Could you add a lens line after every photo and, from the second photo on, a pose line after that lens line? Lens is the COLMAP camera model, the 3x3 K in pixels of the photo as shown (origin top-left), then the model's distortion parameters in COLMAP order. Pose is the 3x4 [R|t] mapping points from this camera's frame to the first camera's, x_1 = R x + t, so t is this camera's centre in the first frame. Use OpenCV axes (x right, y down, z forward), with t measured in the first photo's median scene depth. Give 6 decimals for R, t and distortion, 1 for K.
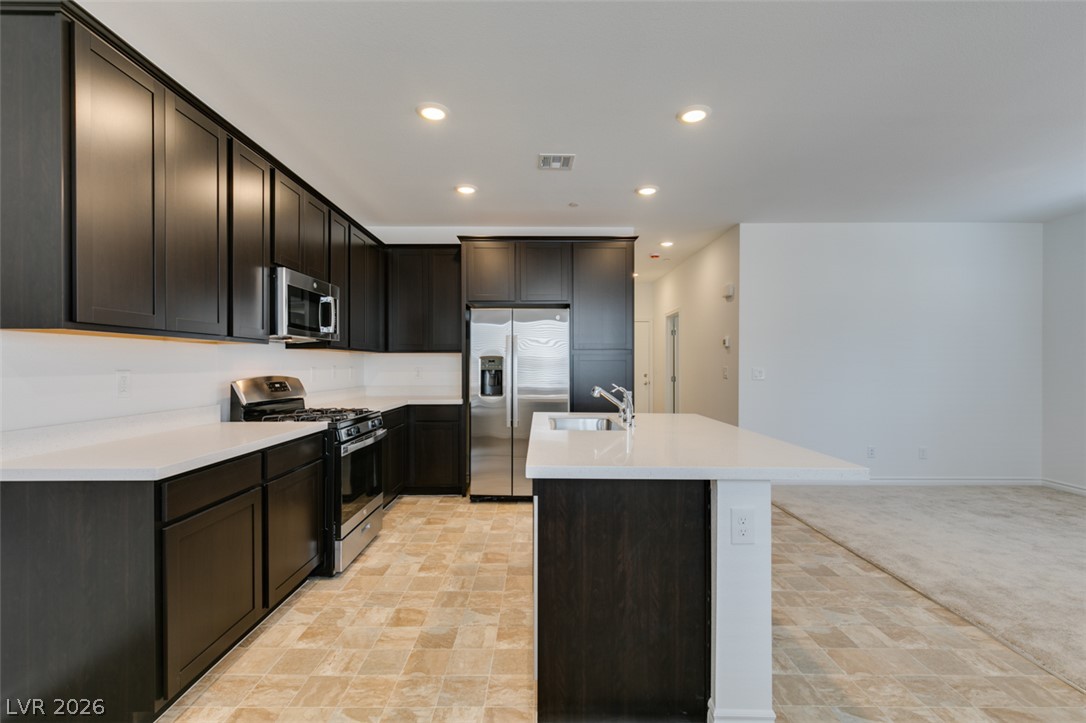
lens RADIAL K [[486.0, 0, 543.6], [0, 486.0, 366.1], [0, 0, 1]] dist [0.005538, -0.000306]
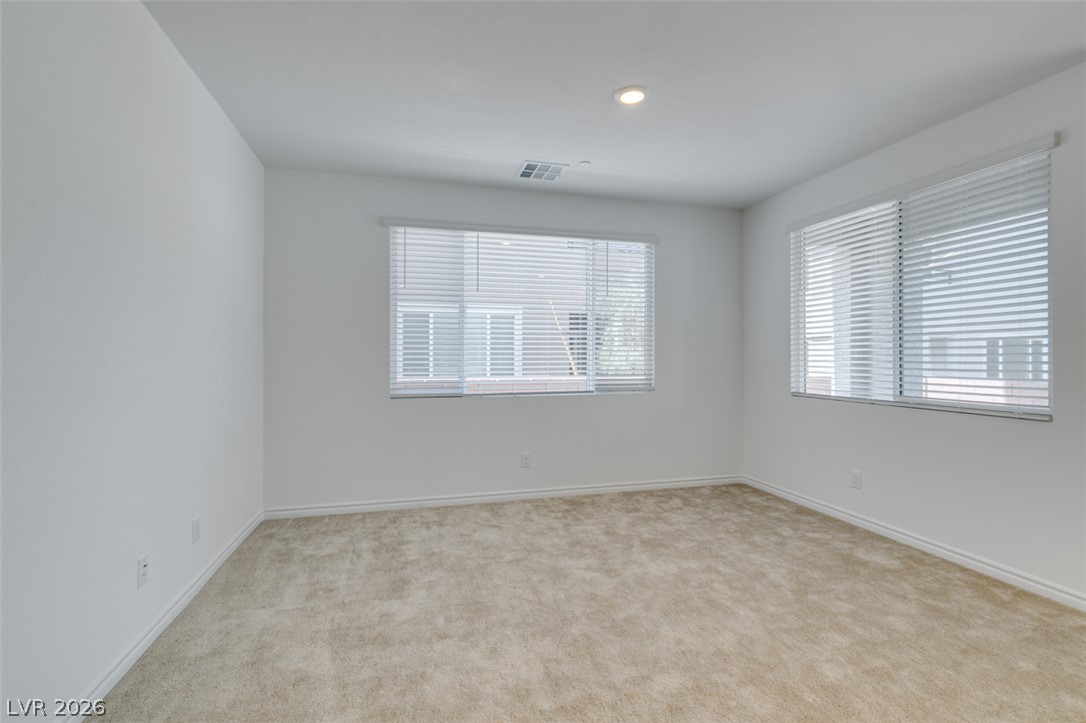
lens RADIAL K [[490.9, 0, 538.1], [0, 490.9, 355.8], [0, 0, 1]] dist [0.003199, -0.000723]
pose [[-0.252403, 0.003628, 0.967615, 0.292847], [0.002261, 0.999992, -0.003159, -0.001576], [-0.967620, 0.001391, -0.252409, 1.204169]]
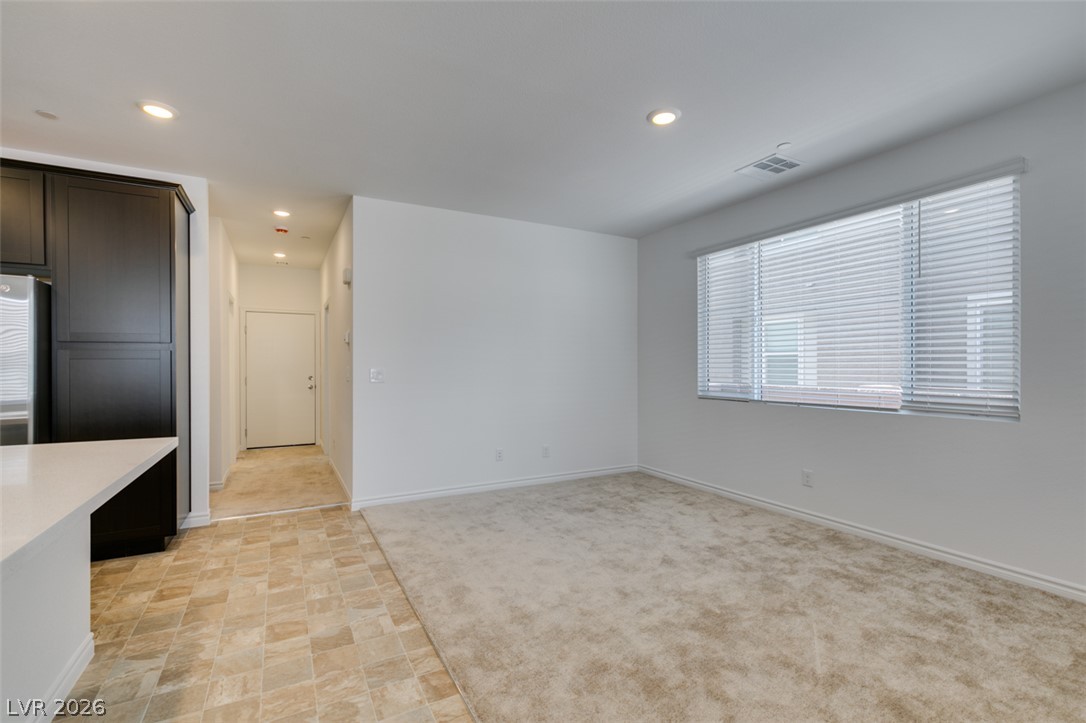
lens RADIAL K [[483.8, 0, 541.8], [0, 483.8, 366.2], [0, 0, 1]] dist [0.004563, -0.000574]
pose [[0.881986, -0.002654, 0.471267, 0.453227], [0.002986, 0.999996, 0.000044, 0.001249], [-0.471265, 0.001368, 0.881990, 0.174737]]
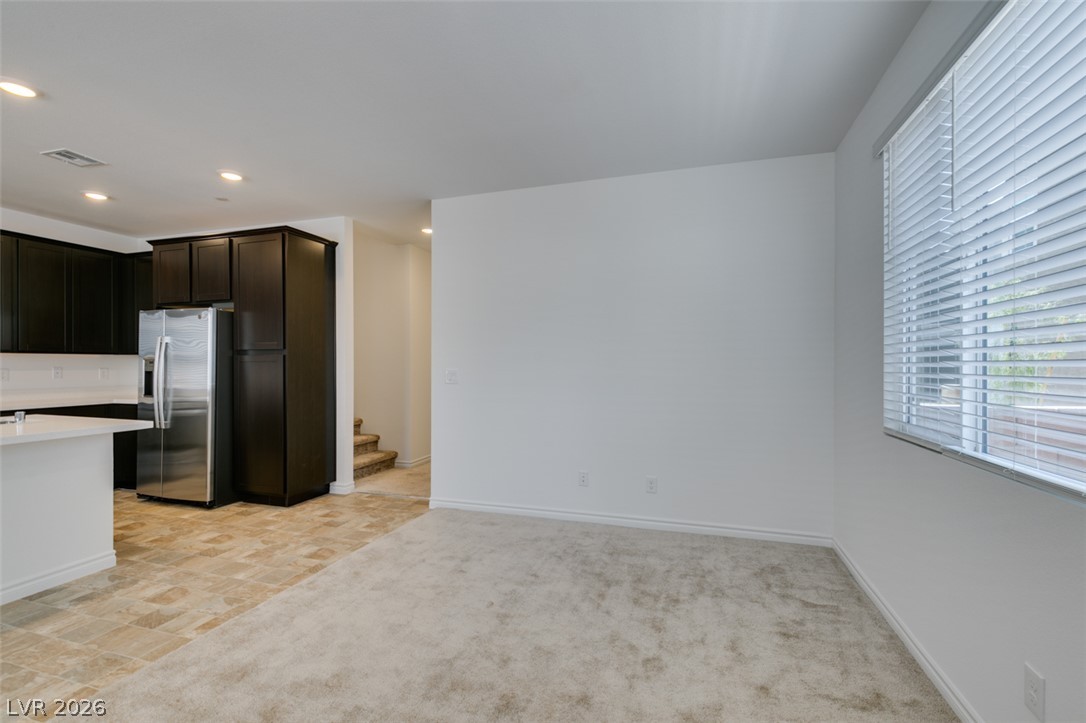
lens RADIAL K [[483.8, 0, 541.8], [0, 483.8, 366.2], [0, 0, 1]] dist [0.004563, -0.000574]
pose [[0.951444, -0.000069, -0.307823, 1.298925], [0.000040, 1.000000, -0.000098, -0.002331], [0.307823, 0.000081, 0.951444, 0.385297]]
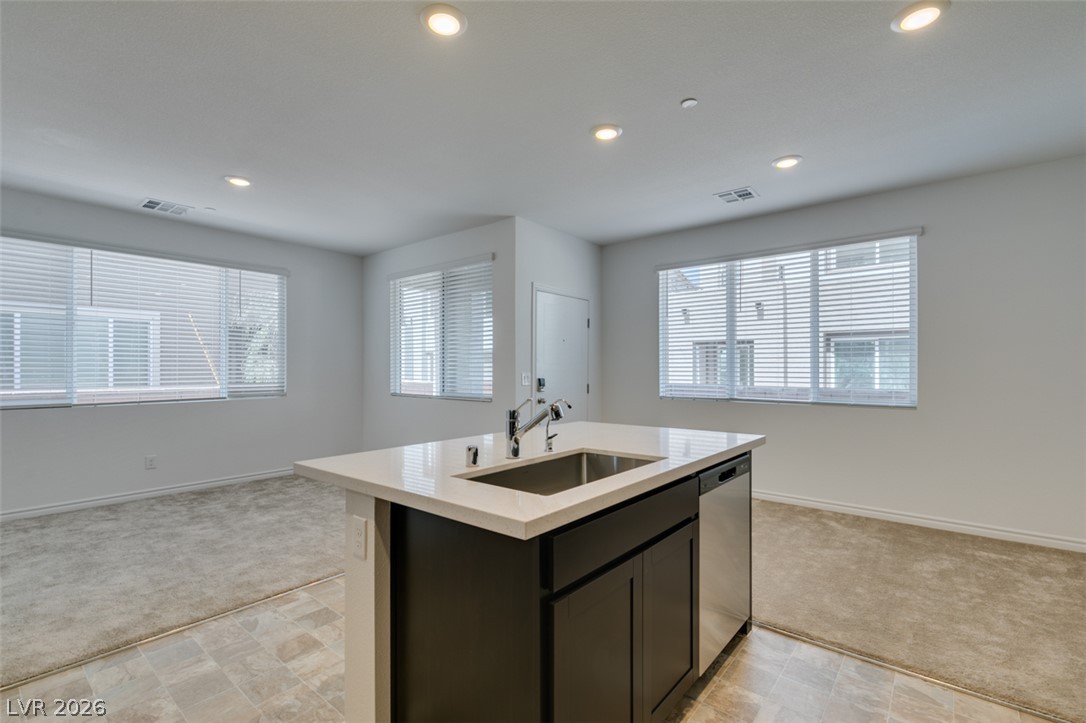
lens RADIAL K [[487.1, 0, 541.7], [0, 487.1, 368.0], [0, 0, 1]] dist [0.002884, 0.000691]
pose [[-0.764649, 0.000645, 0.644447, -0.233065], [0.001867, 0.999998, 0.001214, -0.003409], [-0.644444, 0.002132, -0.764648, 1.262082]]
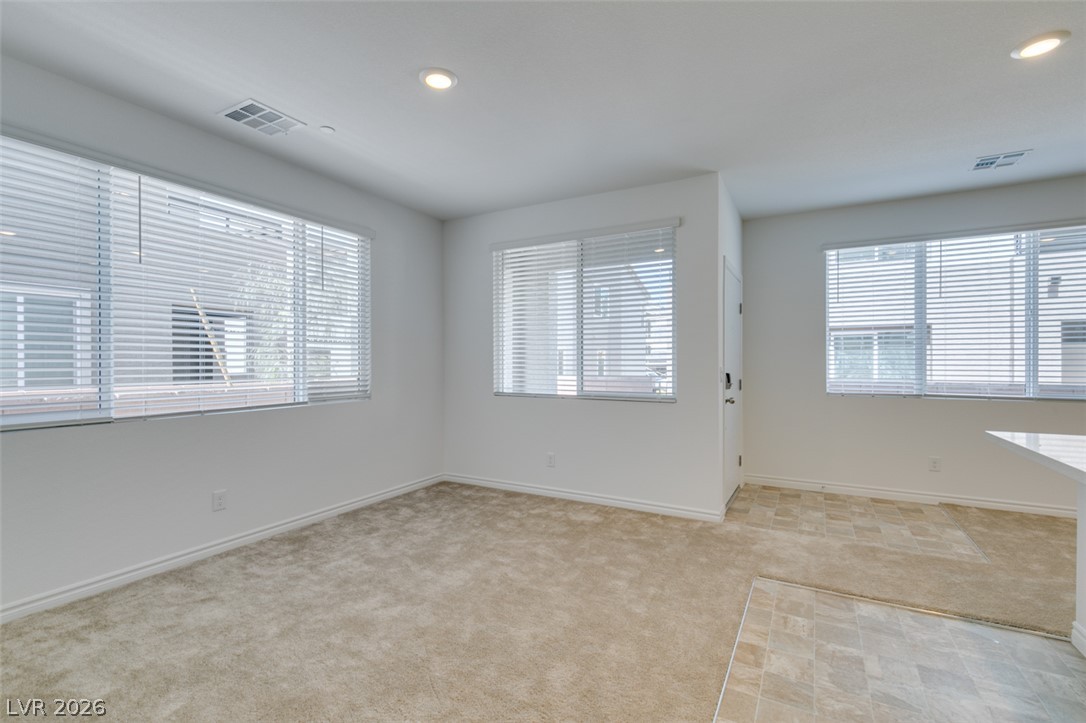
lens RADIAL K [[488.6, 0, 540.4], [0, 488.6, 365.0], [0, 0, 1]] dist [0.004919, -0.000552]
pose [[-0.870259, -0.002105, 0.492590, 0.538748], [0.002369, 0.999961, 0.008457, -0.002022], [-0.492589, 0.008527, -0.870220, 1.434993]]
